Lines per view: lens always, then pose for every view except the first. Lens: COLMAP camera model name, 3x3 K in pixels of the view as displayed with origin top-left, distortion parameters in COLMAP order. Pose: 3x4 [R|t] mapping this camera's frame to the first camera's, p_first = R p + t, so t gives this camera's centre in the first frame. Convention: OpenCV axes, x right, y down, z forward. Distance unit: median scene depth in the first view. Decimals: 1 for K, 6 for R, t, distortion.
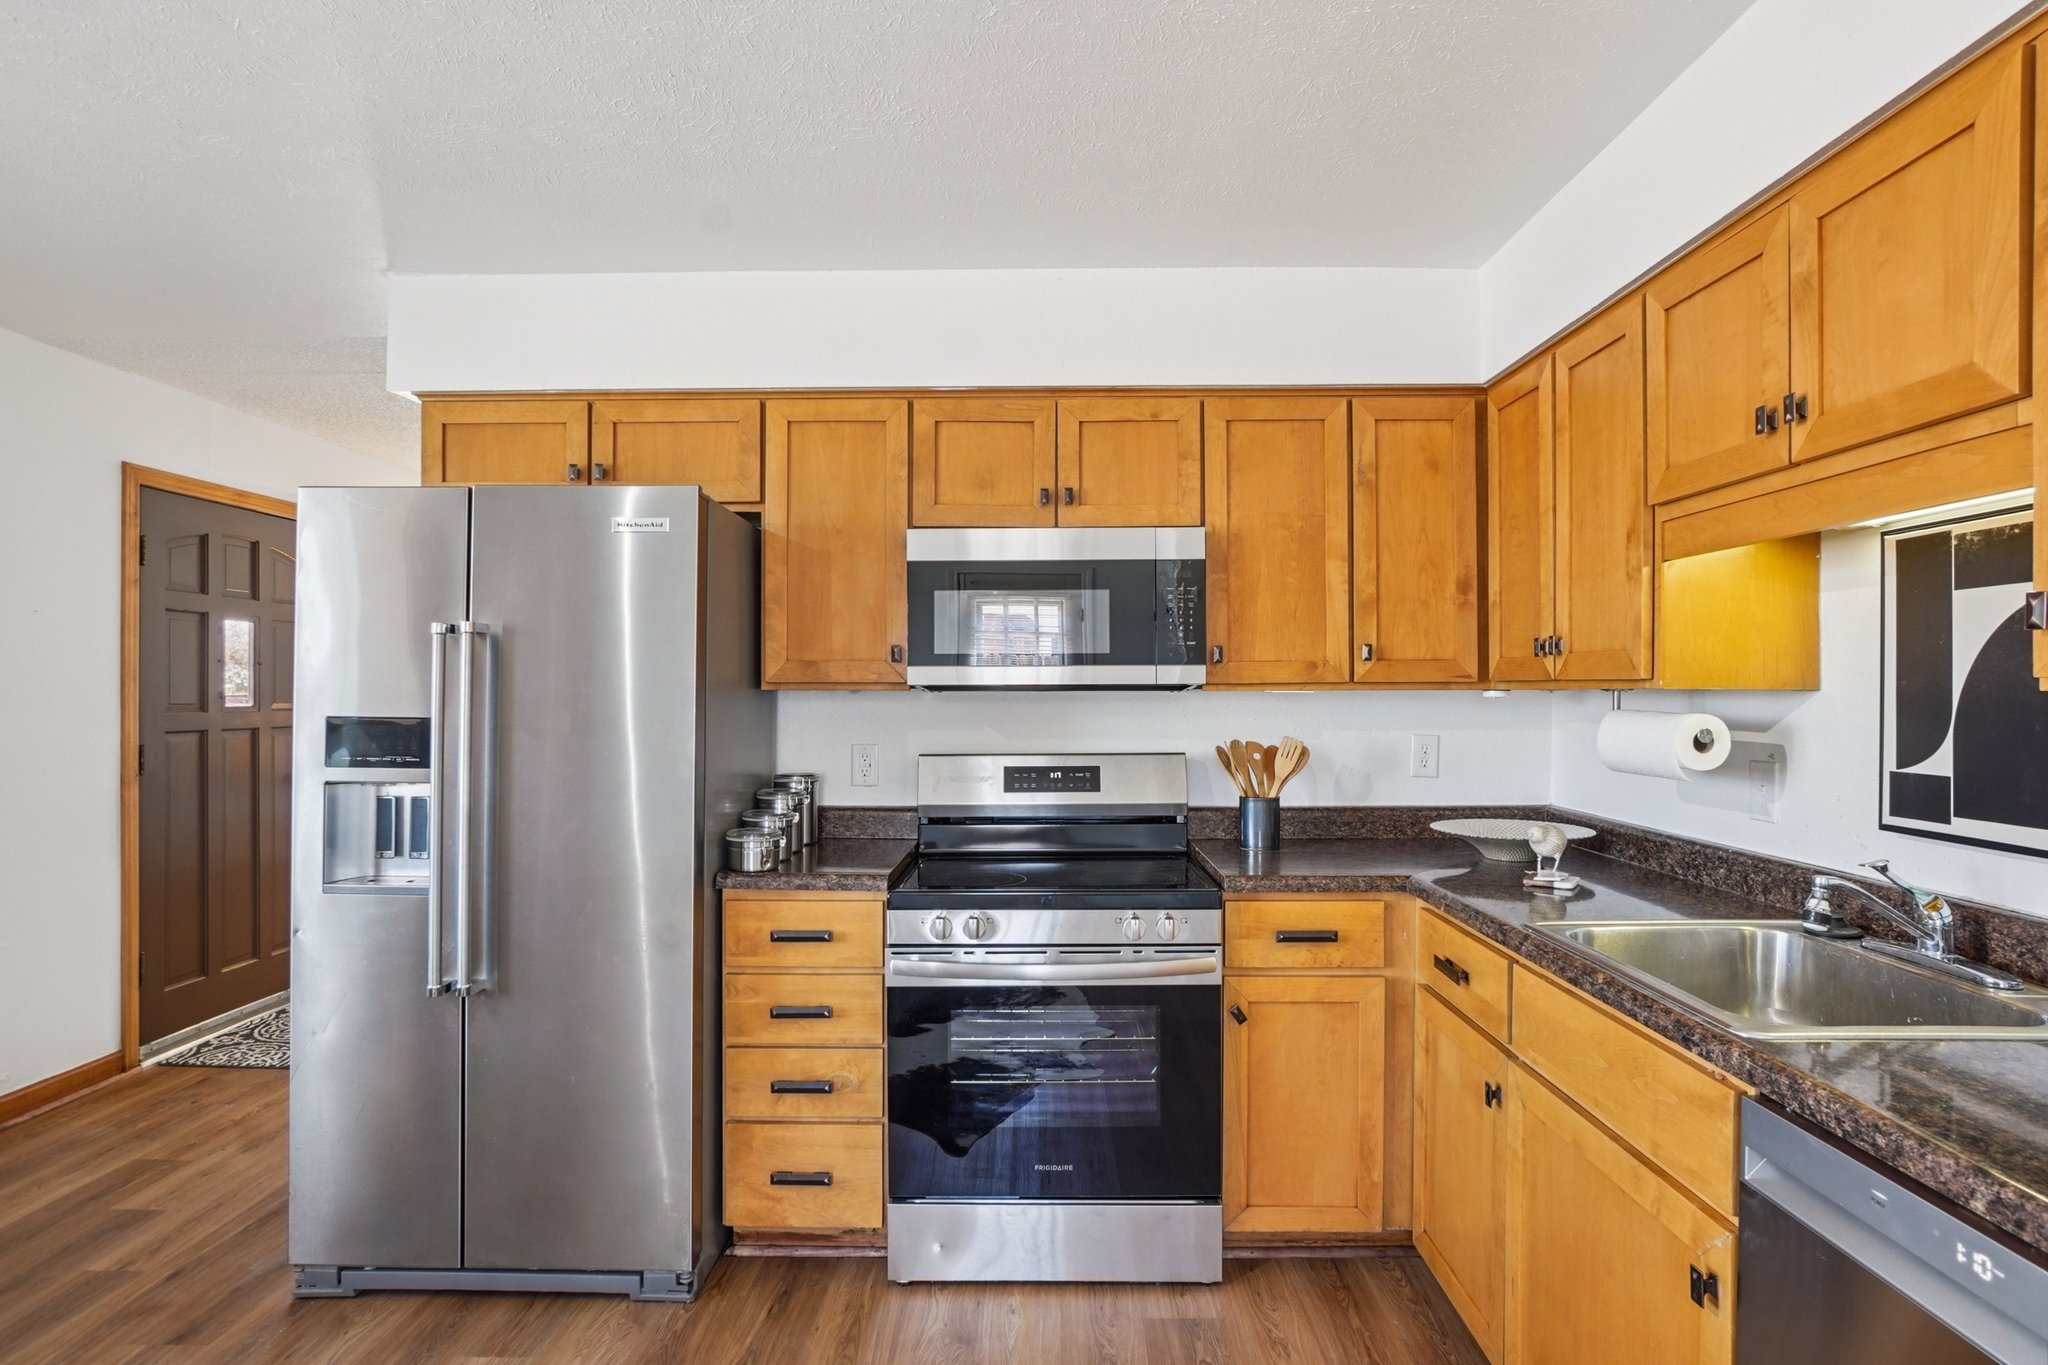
lens RADIAL K [[1035.1, 0, 1036.1], [0, 1035.1, 687.8], [0, 0, 1]] dist [-0.018592, 0.001199]
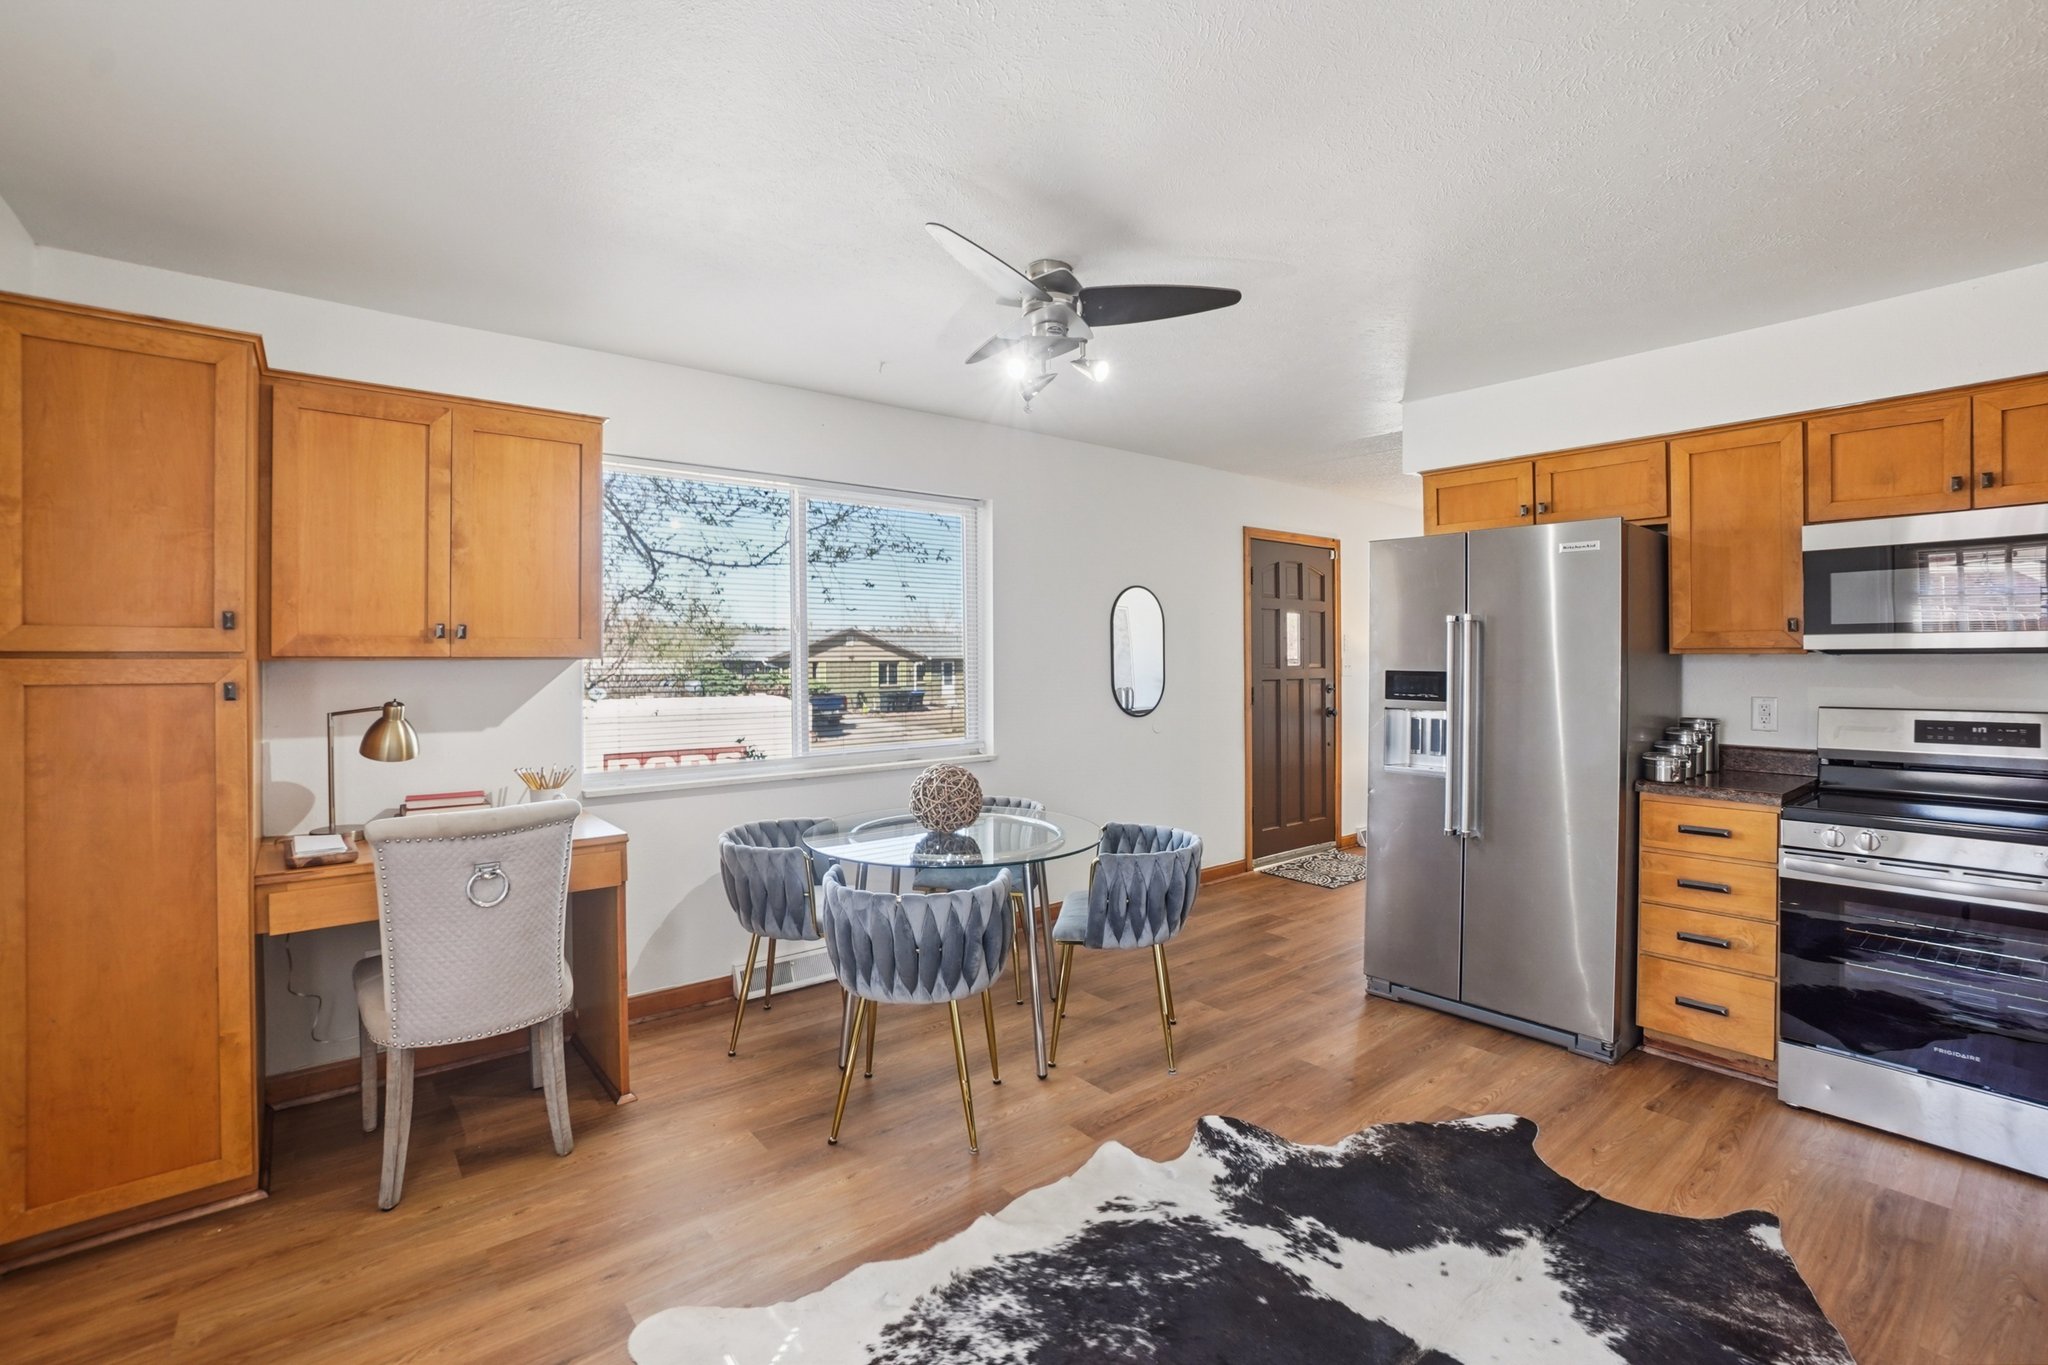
lens RADIAL K [[916.5, 0, 1018.5], [0, 916.5, 660.1], [0, 0, 1]] dist [-0.063052, 0.023405]
pose [[0.639268, -0.001033, -0.768984, 0.096831], [0.008161, 0.999952, 0.005442, -0.003813], [0.768941, -0.009755, 0.639245, -0.444247]]
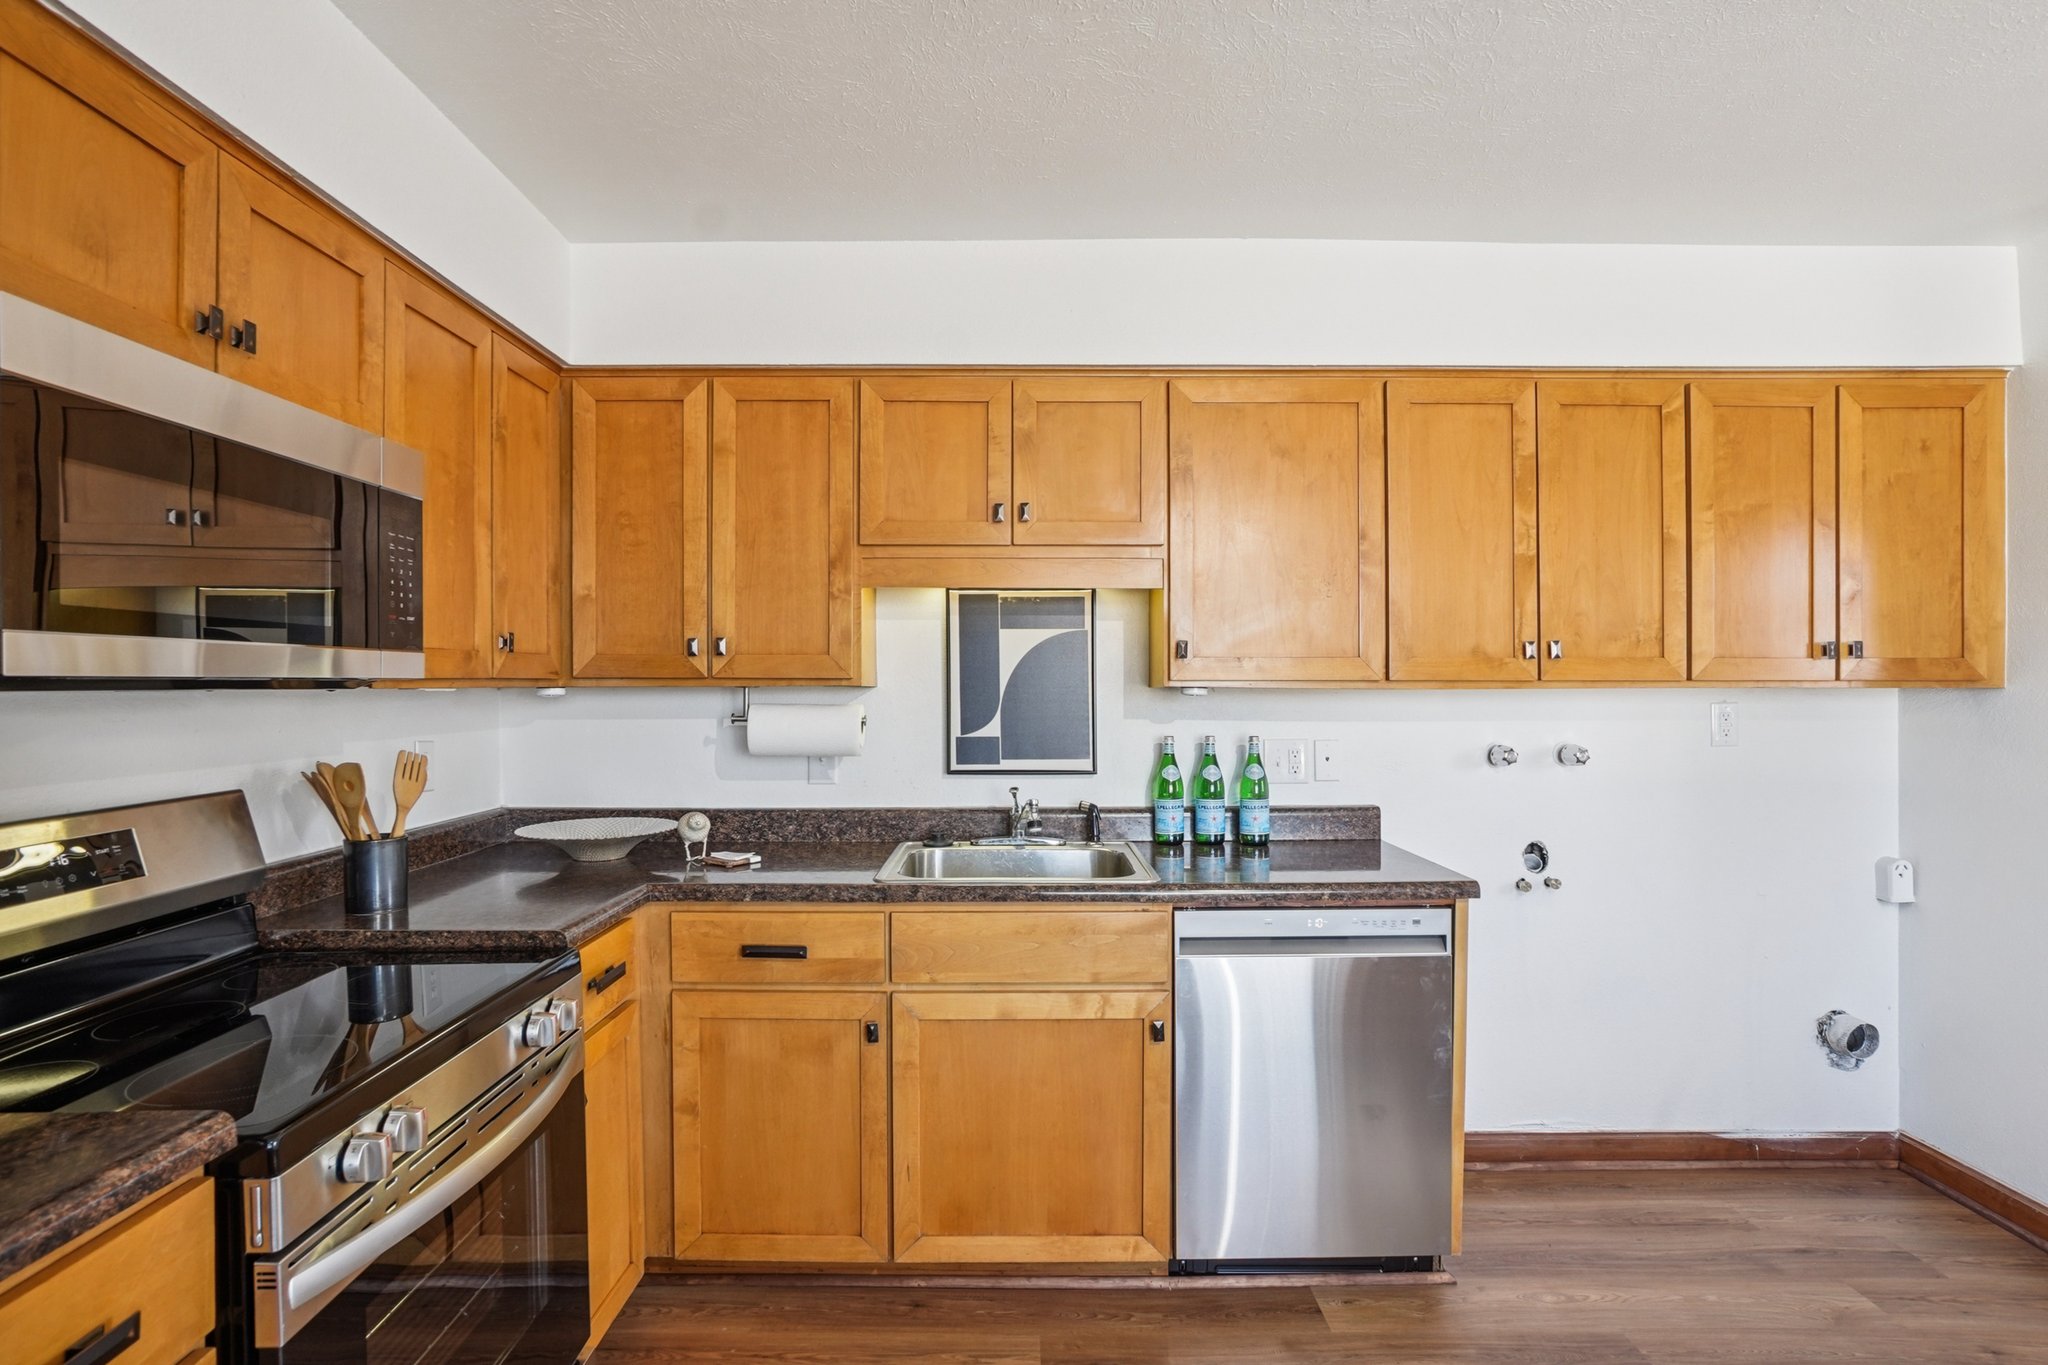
lens RADIAL K [[1031.1, 0, 1014.2], [0, 1031.1, 686.8], [0, 0, 1]] dist [-0.053364, 0.022413]
pose [[-0.014459, -0.001265, 0.999895, -0.539946], [-0.000458, 0.999999, 0.001258, 0.000394], [-0.999895, -0.000439, -0.014460, 0.637491]]
